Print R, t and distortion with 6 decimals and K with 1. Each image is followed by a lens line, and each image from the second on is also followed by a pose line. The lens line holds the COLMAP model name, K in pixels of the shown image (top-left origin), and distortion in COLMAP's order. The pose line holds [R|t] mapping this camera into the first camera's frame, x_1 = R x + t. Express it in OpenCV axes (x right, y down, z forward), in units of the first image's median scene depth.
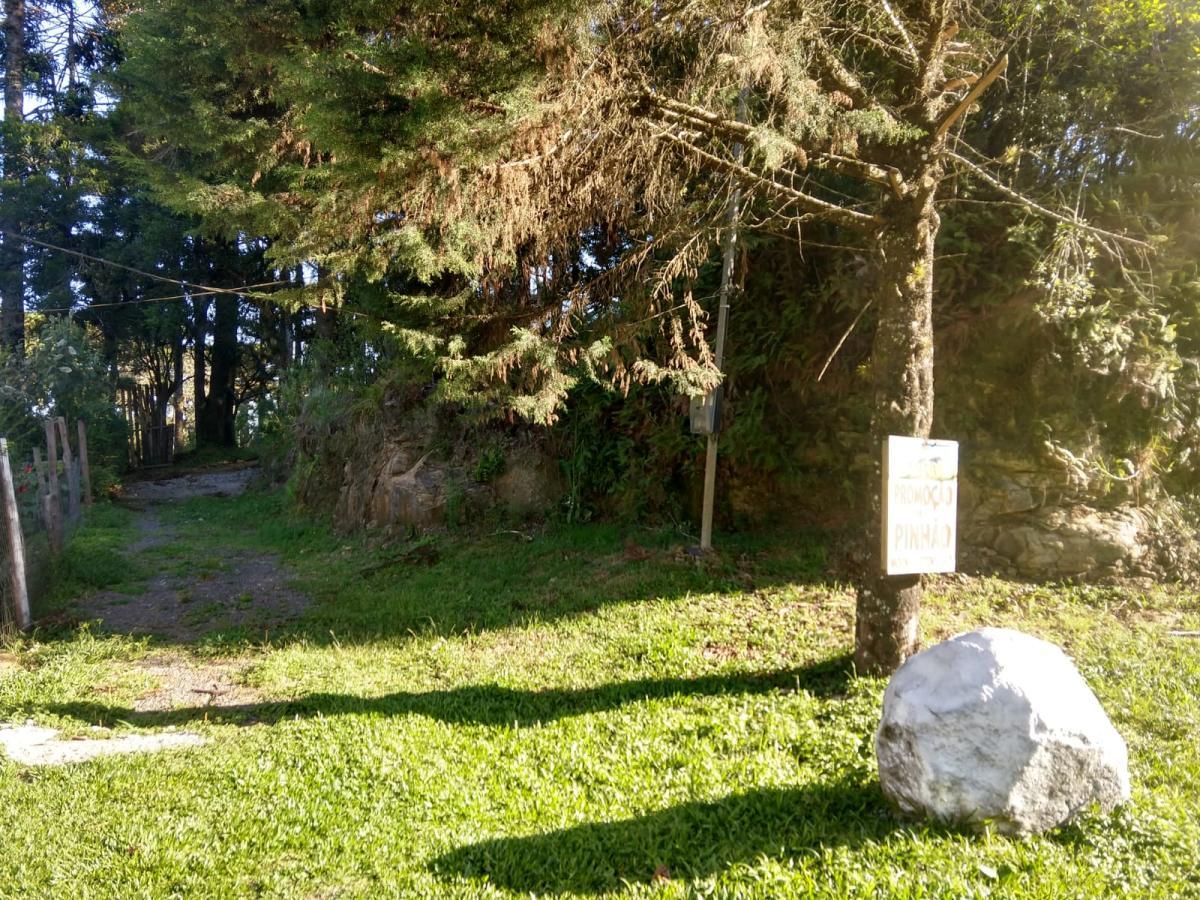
lens RADIAL K [[877.2, 0, 604.4], [0, 877.2, 453.4], [0, 0, 1]] dist [0.032735, -0.003605]
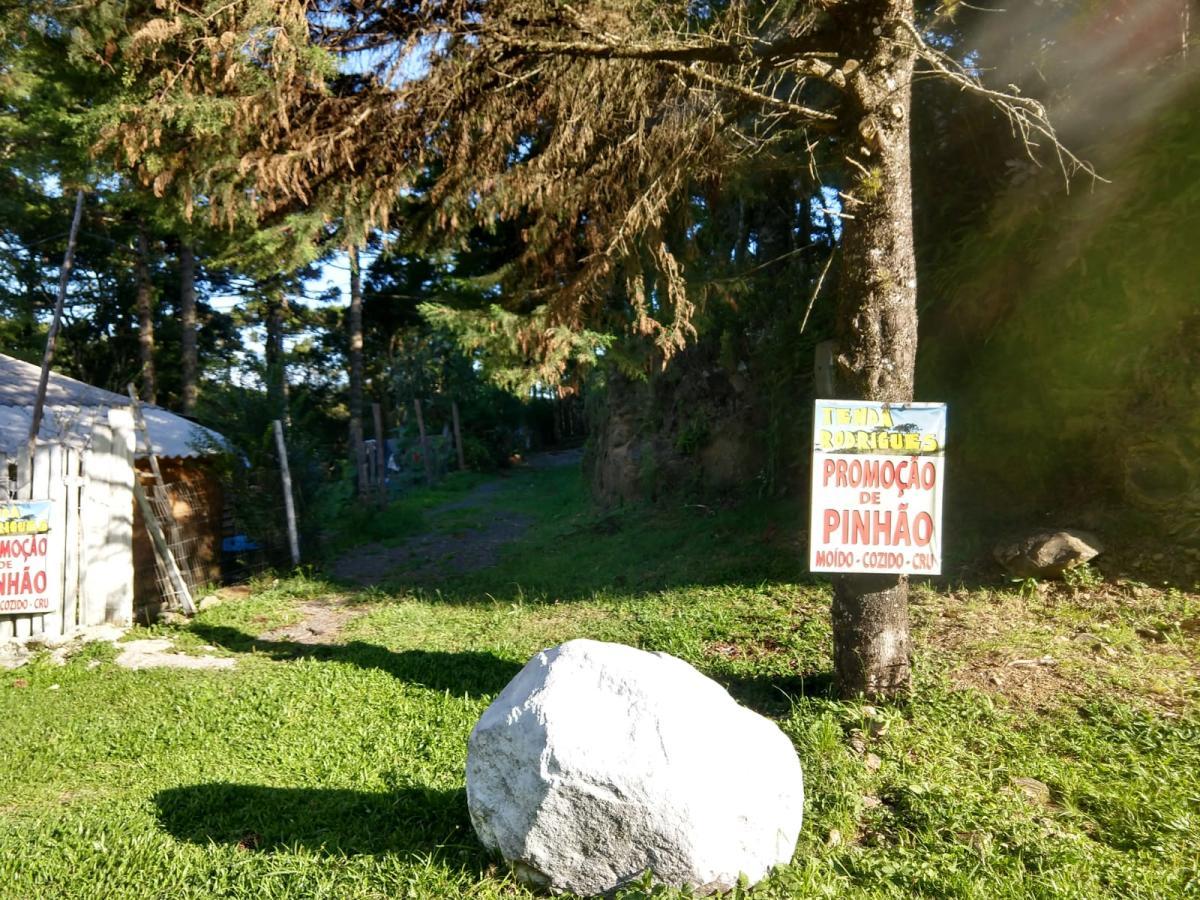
lens RADIAL K [[892.3, 0, 592.3], [0, 892.3, 455.9], [0, 0, 1]] dist [0.001164, -0.001106]
pose [[0.849950, 0.002045, -0.526860, 0.439713], [0.017868, 0.999305, 0.032703, 0.000969], [0.526561, -0.037210, 0.849323, 0.158247]]
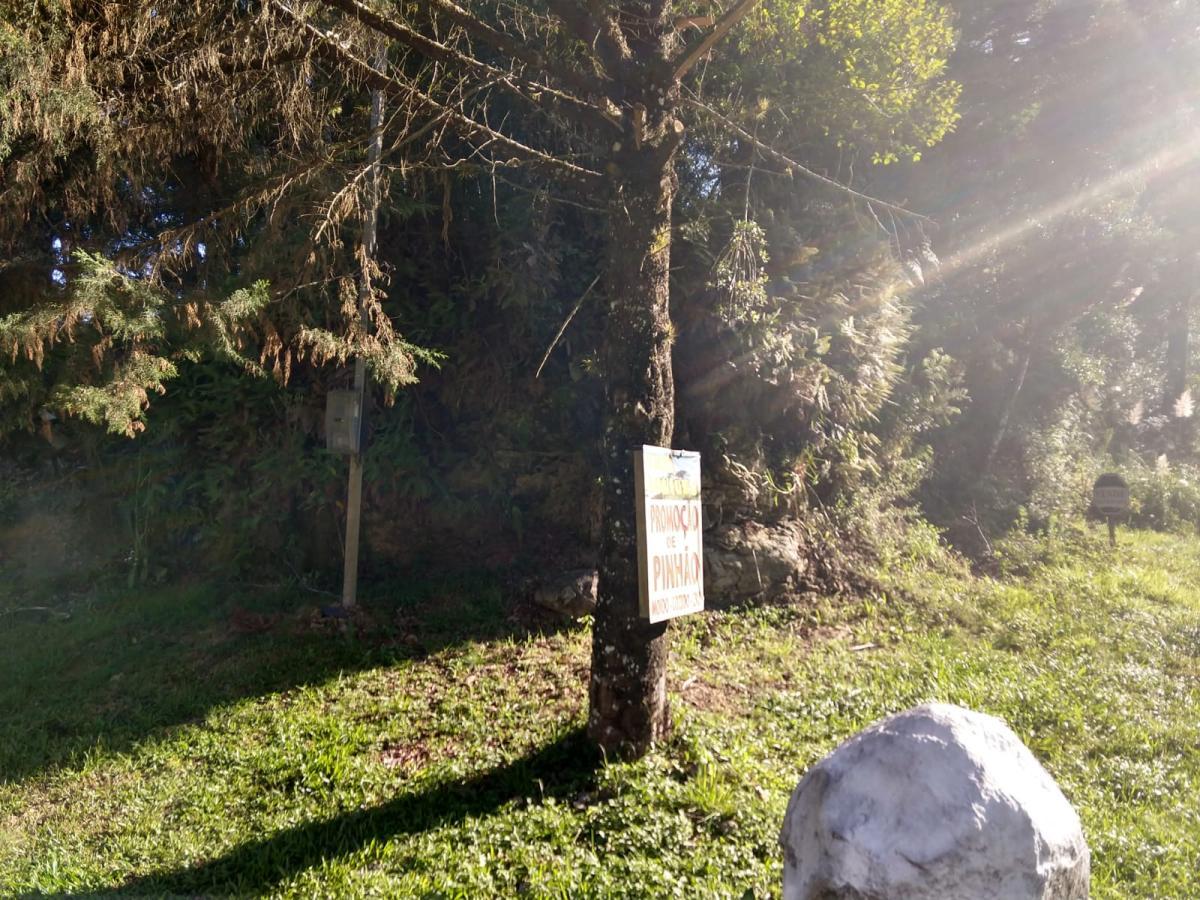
lens RADIAL K [[877.2, 0, 604.4], [0, 877.2, 453.4], [0, 0, 1]] dist [0.032735, -0.003605]
pose [[0.879818, -0.016033, 0.475040, -0.056871], [0.033383, 0.999047, -0.028111, 0.006242], [-0.474136, 0.040591, 0.879515, 0.255311]]
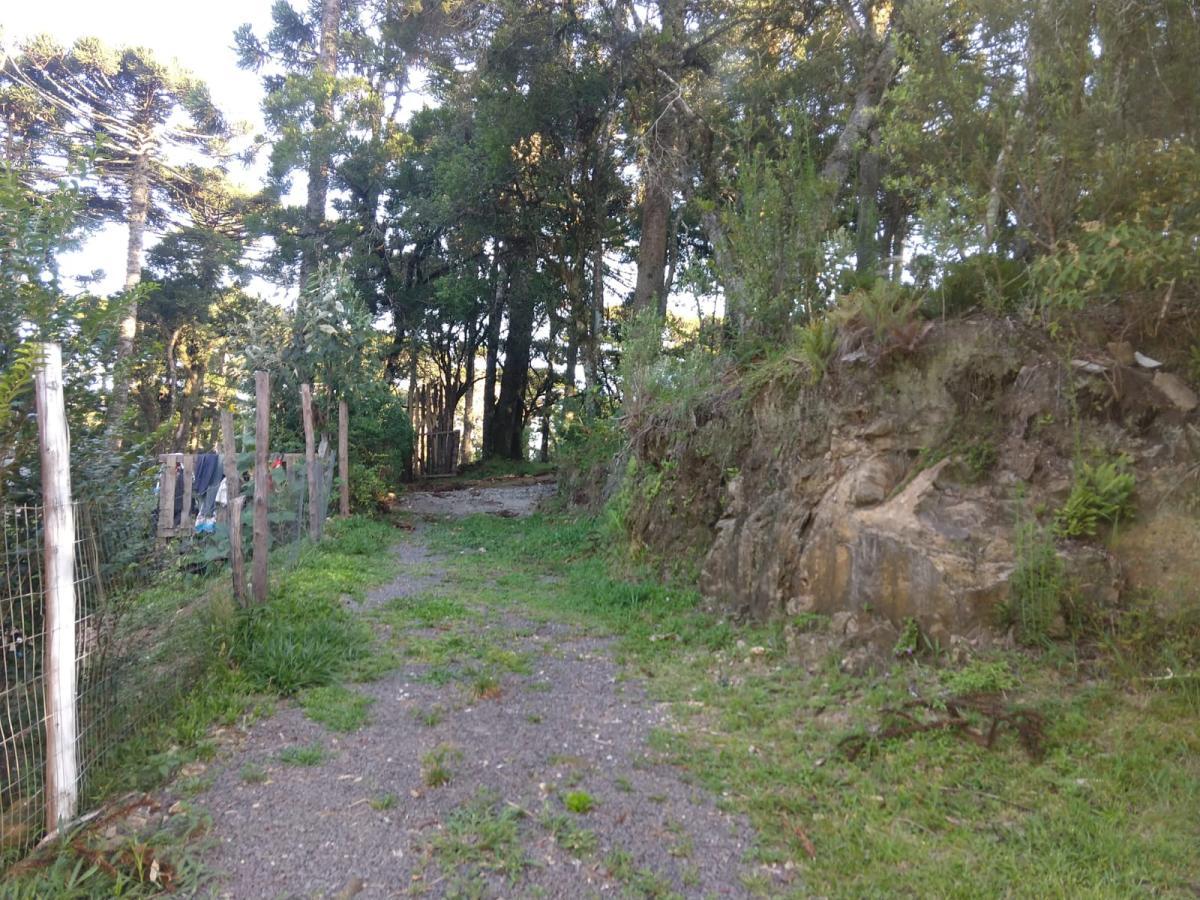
lens RADIAL K [[877.2, 0, 604.4], [0, 877.2, 453.4], [0, 0, 1]] dist [0.032735, -0.003605]
pose [[0.955344, 0.055473, -0.290241, -0.360560], [-0.067409, 0.997235, -0.031282, 0.031428], [0.287703, 0.049450, 0.956442, 0.777812]]
